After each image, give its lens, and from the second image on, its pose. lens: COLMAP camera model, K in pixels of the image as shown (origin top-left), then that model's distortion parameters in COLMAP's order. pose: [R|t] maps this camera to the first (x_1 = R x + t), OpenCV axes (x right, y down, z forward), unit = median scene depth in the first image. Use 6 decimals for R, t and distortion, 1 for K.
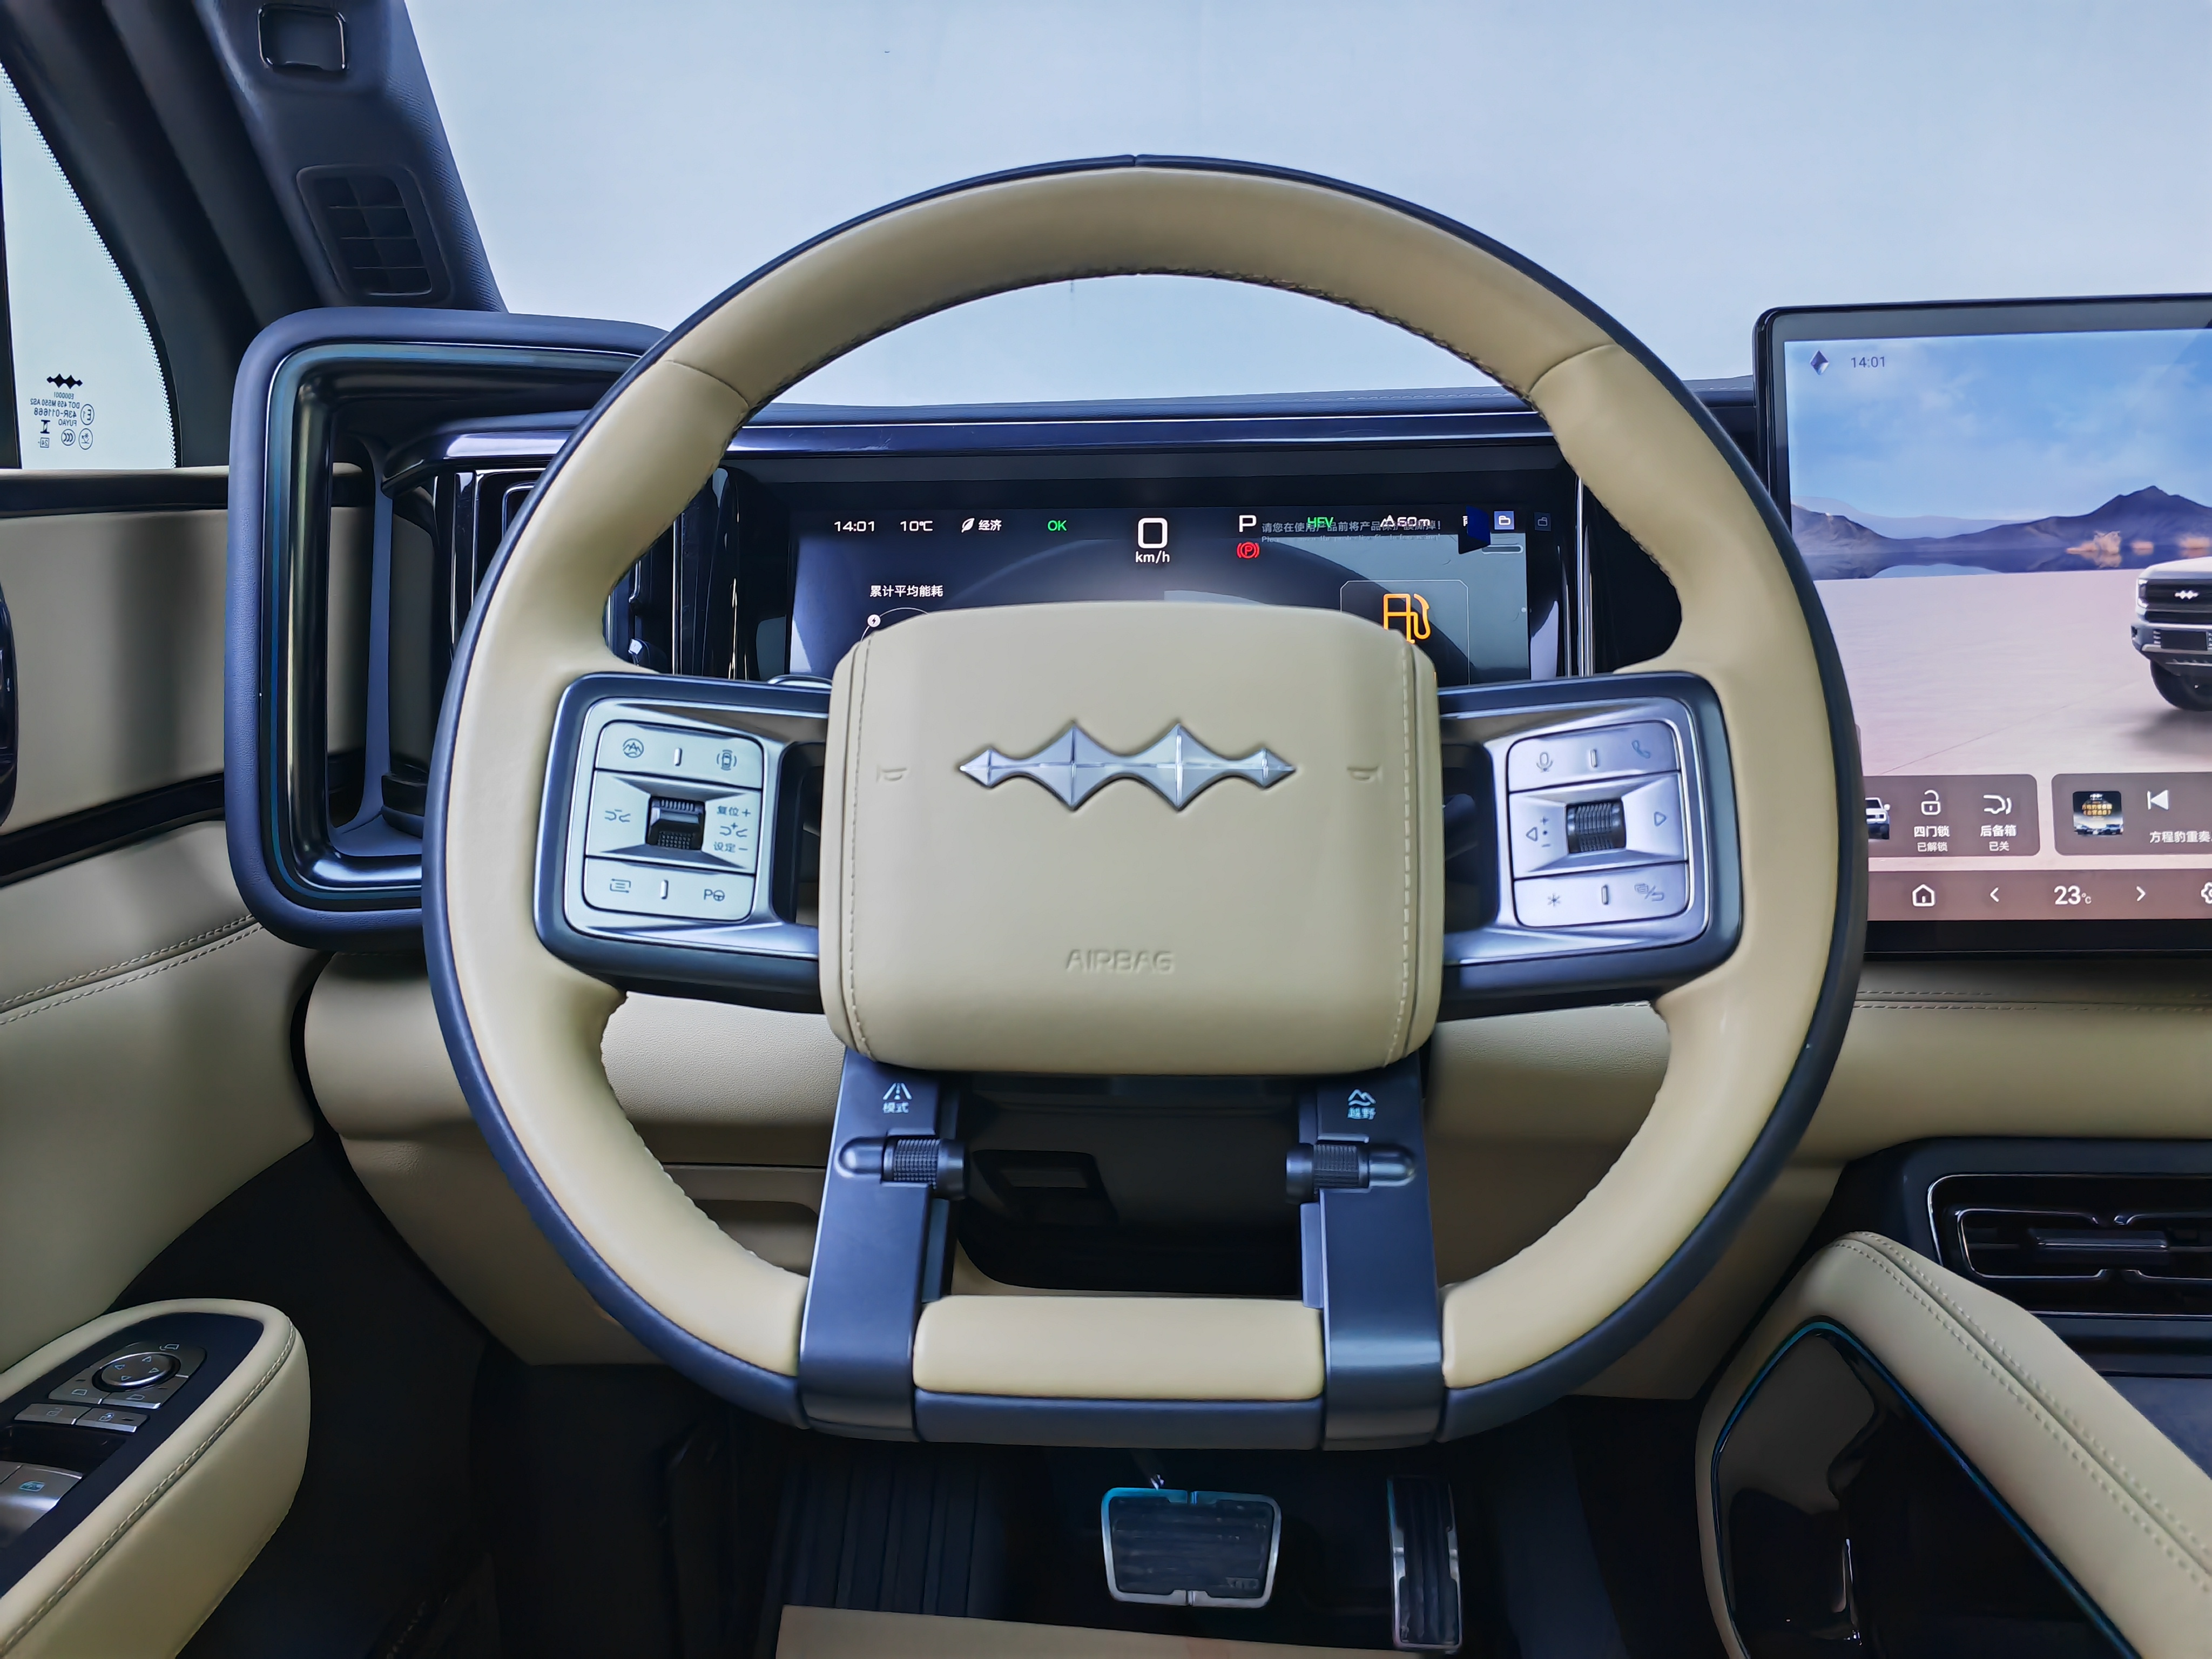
lens RADIAL K [[1720.4, 0, 1105.2], [0, 1720.4, 837.7], [0, 0, 1]] dist [0.029924, -0.030915]
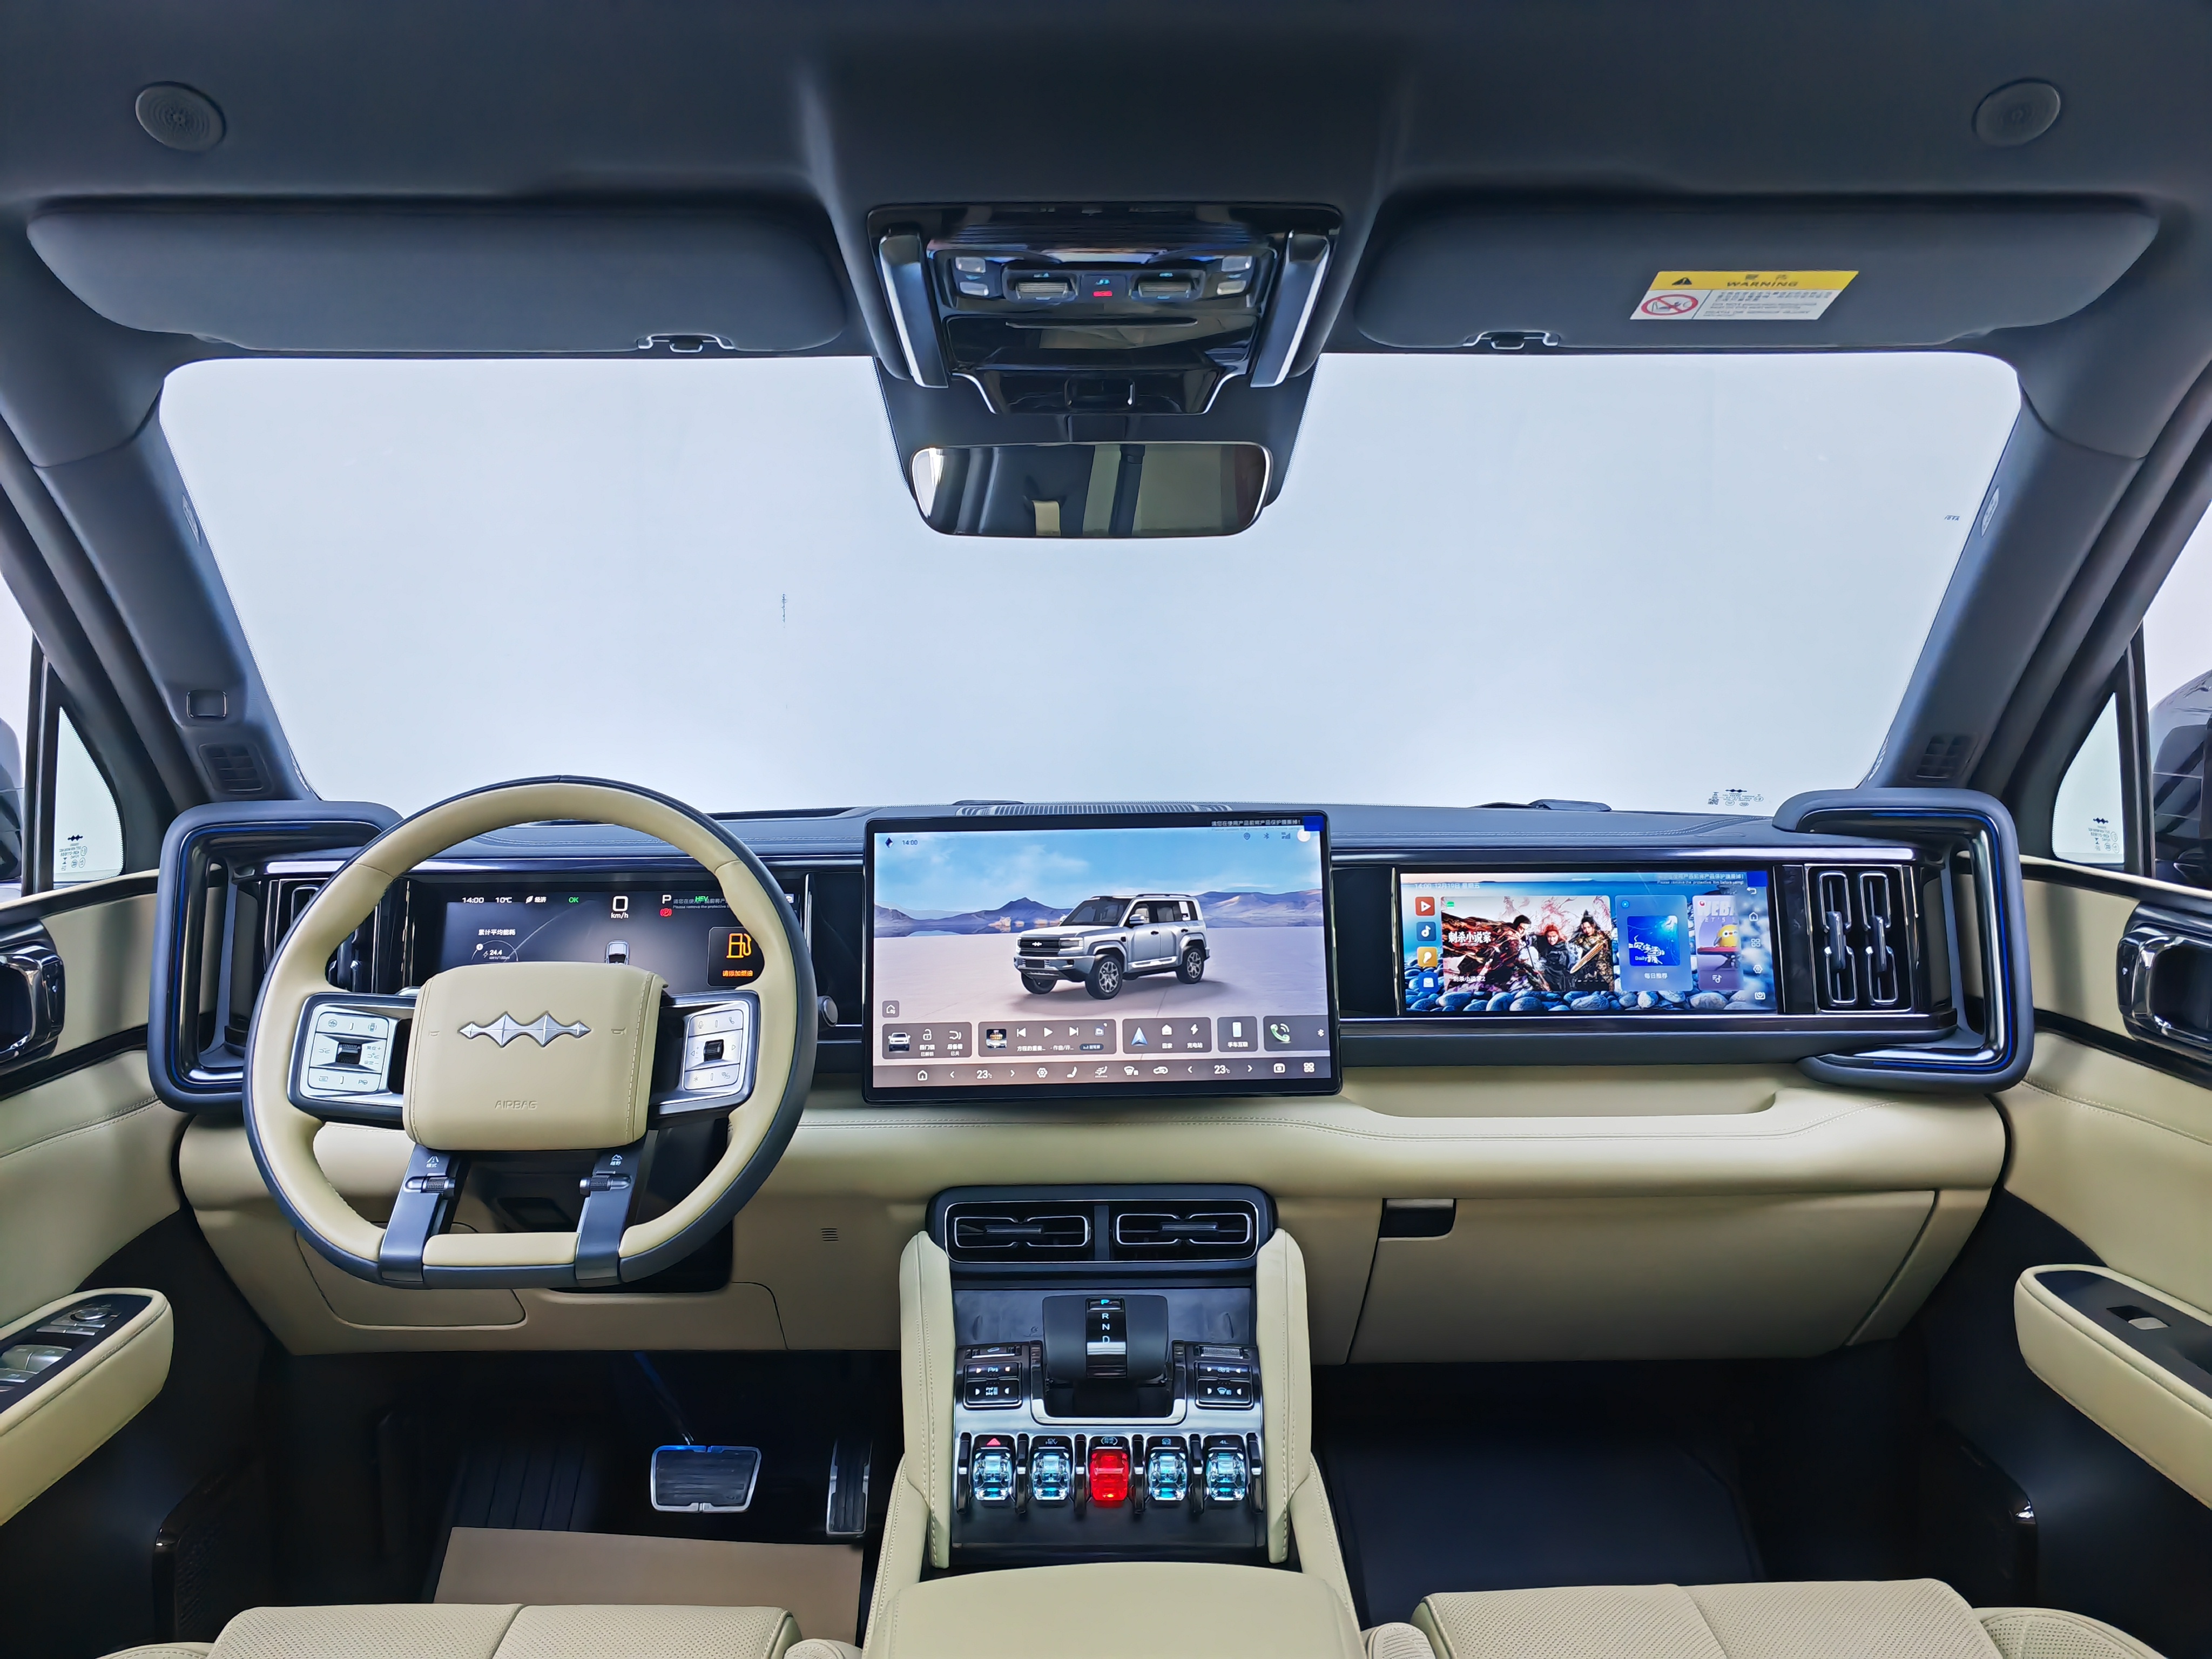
lens RADIAL K [[1720.4, 0, 1113.1], [0, 1720.4, 821.6], [0, 0, 1]] dist [0.029924, -0.030915]
pose [[0.996539, 0.000040, 0.083126, 0.522893], [0.009910, 0.992811, -0.119279, -0.025725], [-0.082533, 0.119690, 0.989375, -1.304149]]
